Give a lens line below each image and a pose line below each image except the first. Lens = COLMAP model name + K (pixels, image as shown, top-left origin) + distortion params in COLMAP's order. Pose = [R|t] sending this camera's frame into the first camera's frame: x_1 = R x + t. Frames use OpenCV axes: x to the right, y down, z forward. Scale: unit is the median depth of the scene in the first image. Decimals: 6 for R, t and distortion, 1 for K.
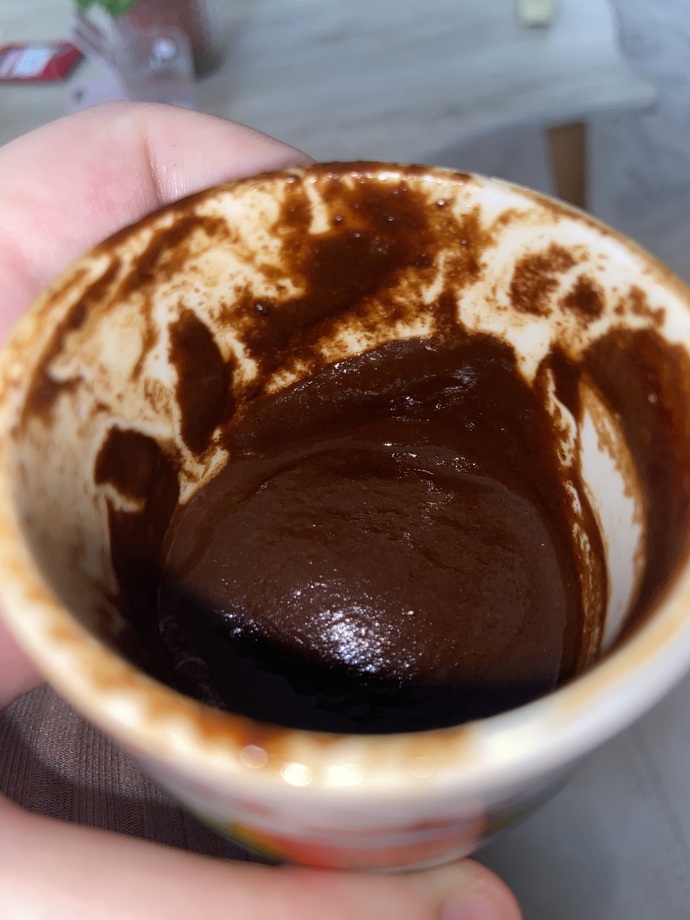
lens RADIAL K [[770.6, 0, 345.3], [0, 770.6, 460.9], [0, 0, 1]] dist [-0.002876, -0.018930]
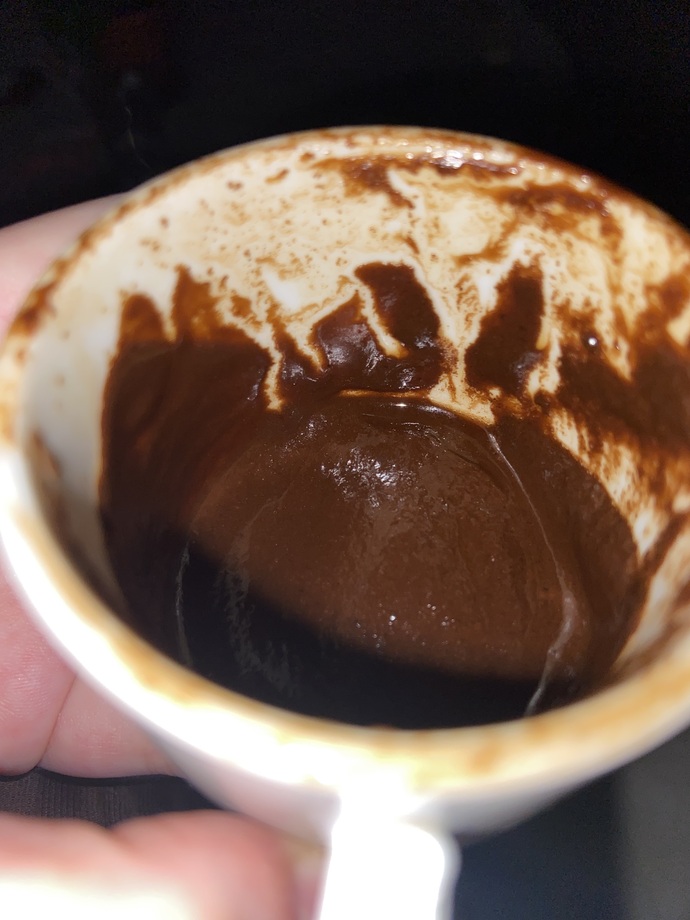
lens RADIAL K [[770.6, 0, 342.7], [0, 770.6, 460.1], [0, 0, 1]] dist [-0.002876, -0.018930]
pose [[0.085846, 0.813560, -0.575109, 0.534890], [-0.790000, 0.407306, 0.458260, -0.349026], [0.607067, 0.414996, 0.677678, 0.288470]]
